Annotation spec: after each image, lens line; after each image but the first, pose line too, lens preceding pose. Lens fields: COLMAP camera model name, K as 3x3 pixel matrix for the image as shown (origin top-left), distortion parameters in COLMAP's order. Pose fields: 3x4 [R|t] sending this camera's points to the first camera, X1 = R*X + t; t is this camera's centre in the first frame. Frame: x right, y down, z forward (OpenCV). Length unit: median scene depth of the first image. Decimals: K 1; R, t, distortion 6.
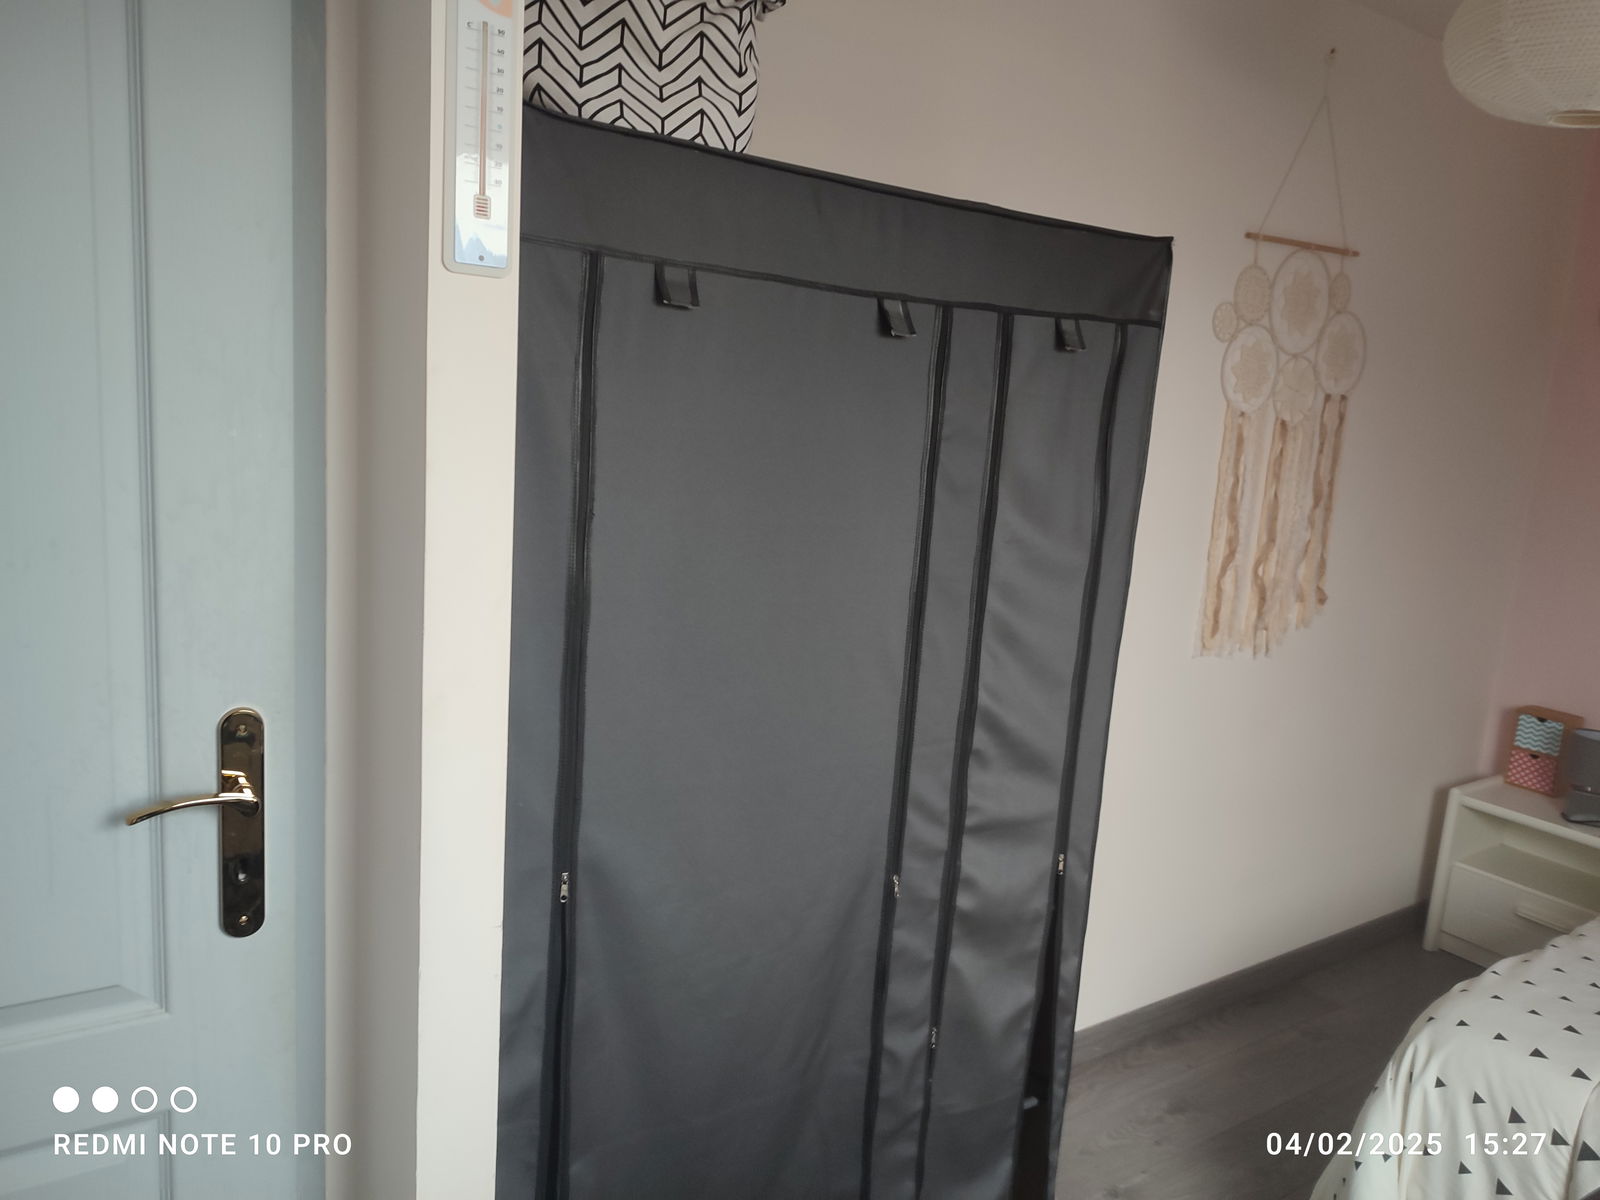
lens RADIAL K [[1107.9, 0, 800.0], [0, 1107.9, 600.0], [0, 0, 1]] dist [0.005064, -0.004049]
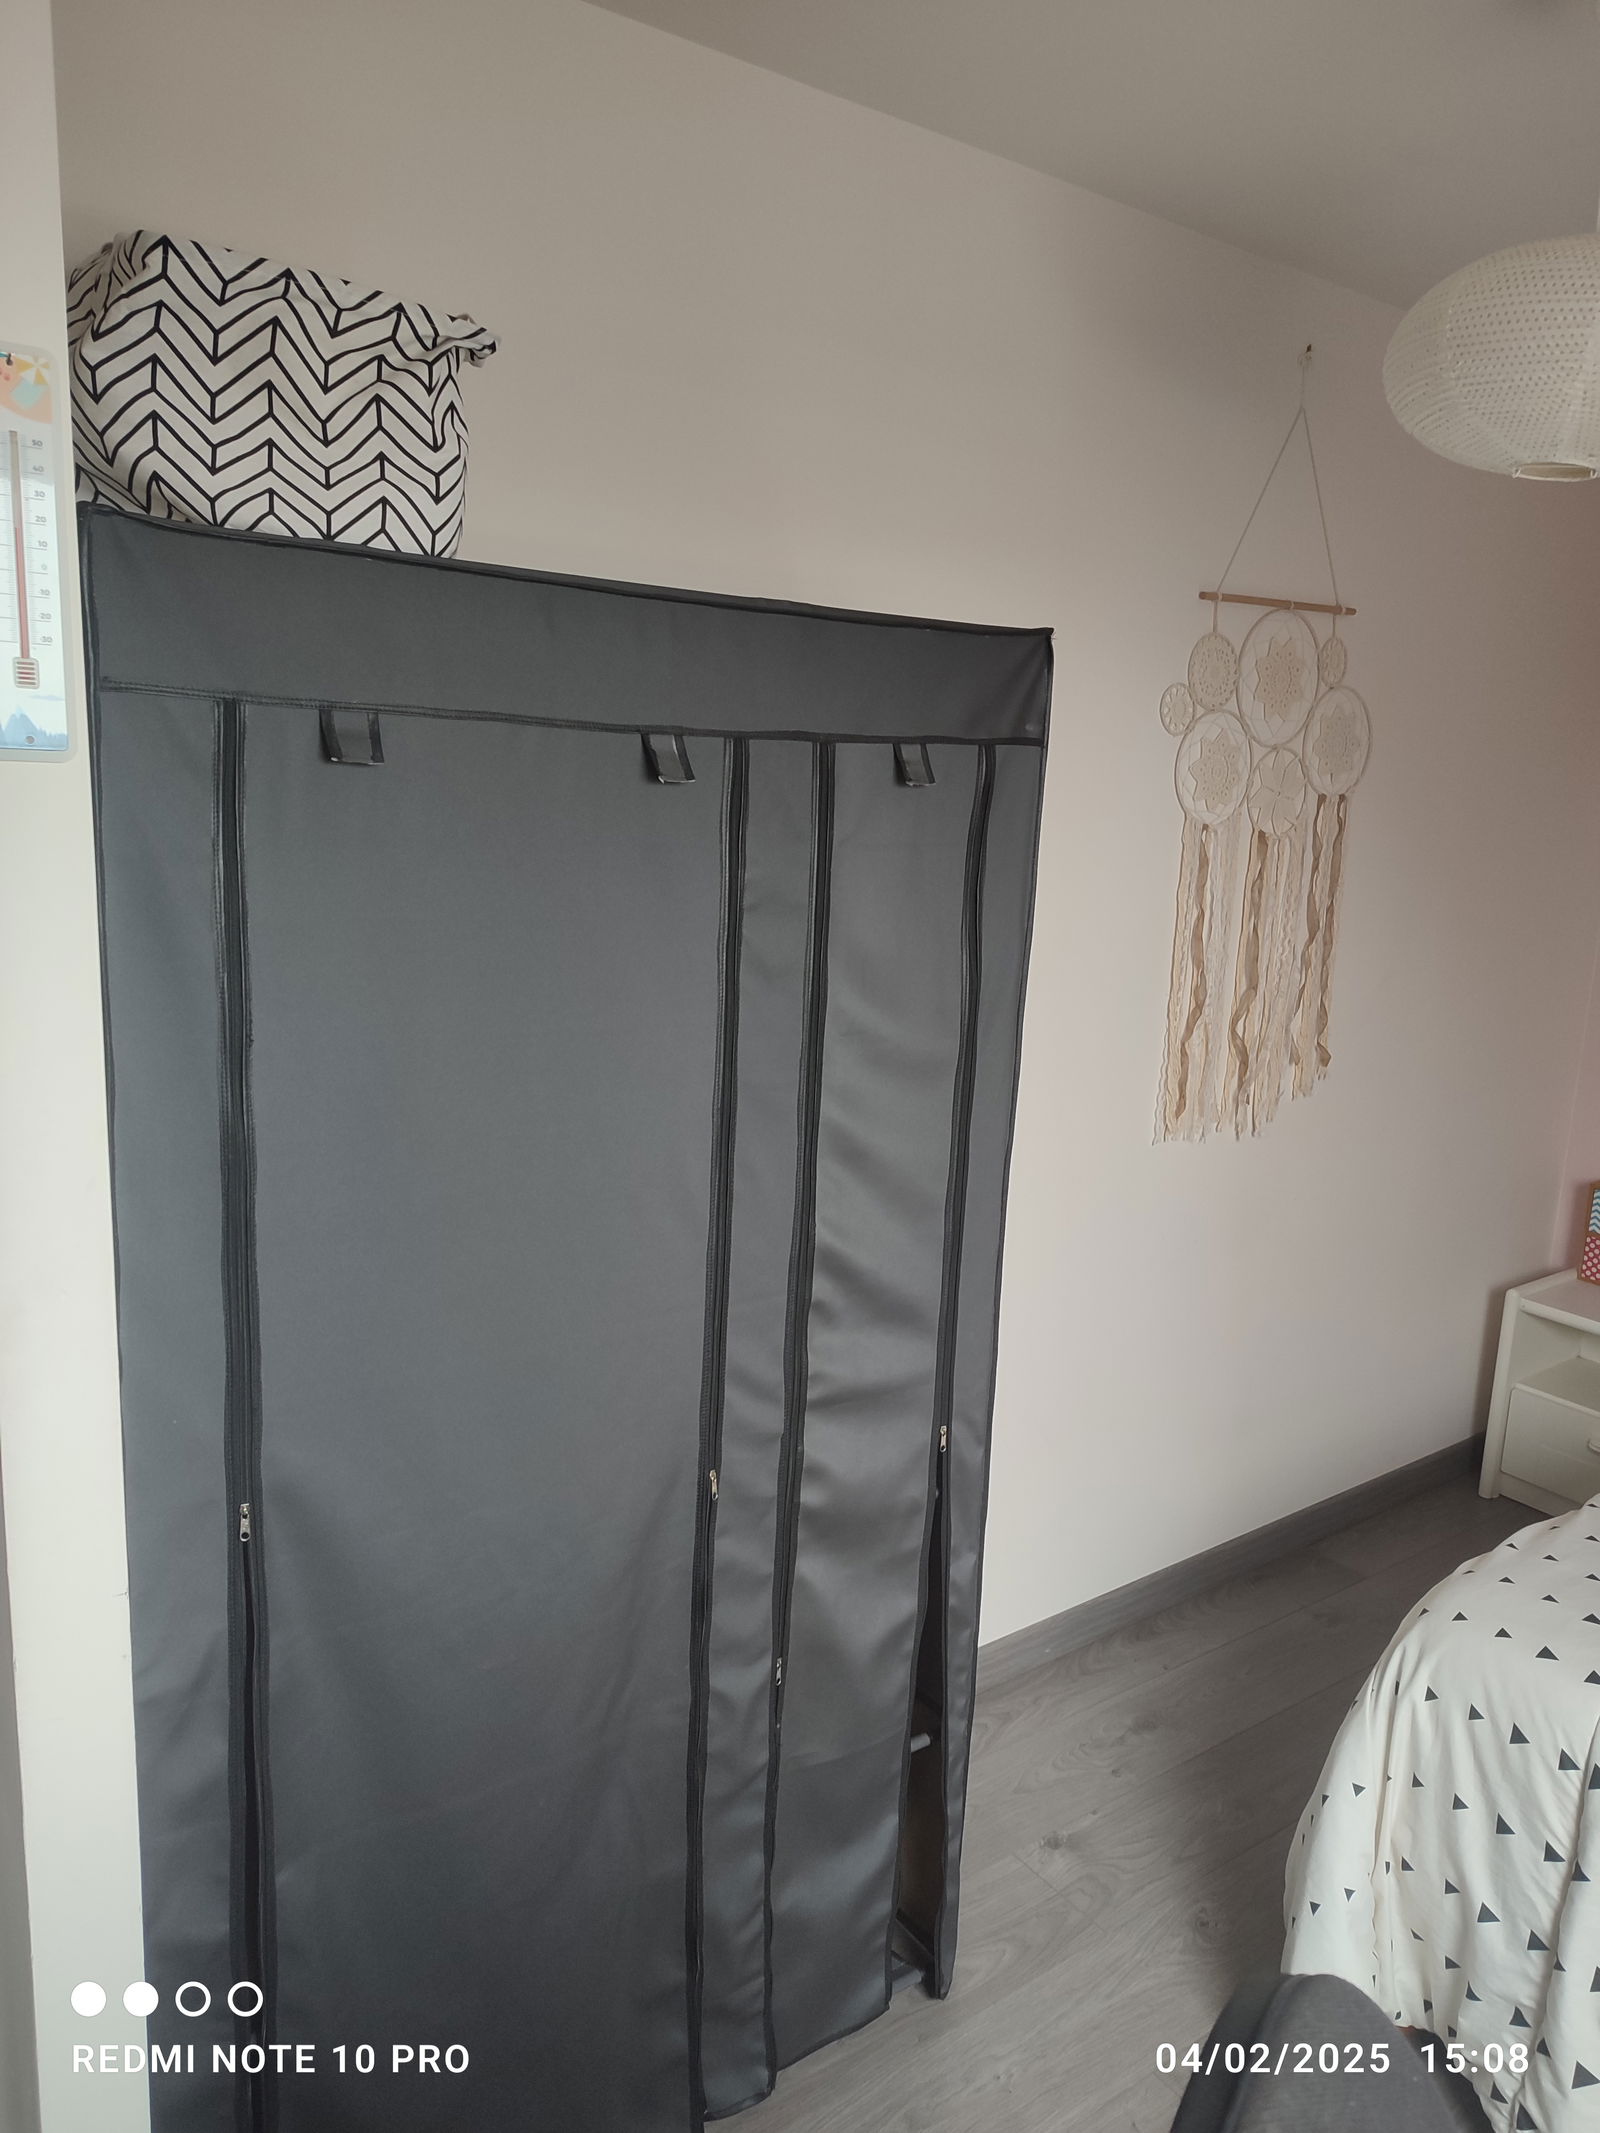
lens RADIAL K [[1468.2, 0, 800.0], [0, 1468.2, 1066.5], [0, 0, 1]] dist [0.018694, -0.020862]
pose [[0.998779, -0.032987, 0.036761, 0.113516], [0.032125, 0.999200, 0.023802, -0.053198], [-0.037517, -0.022592, 0.999041, -0.019948]]
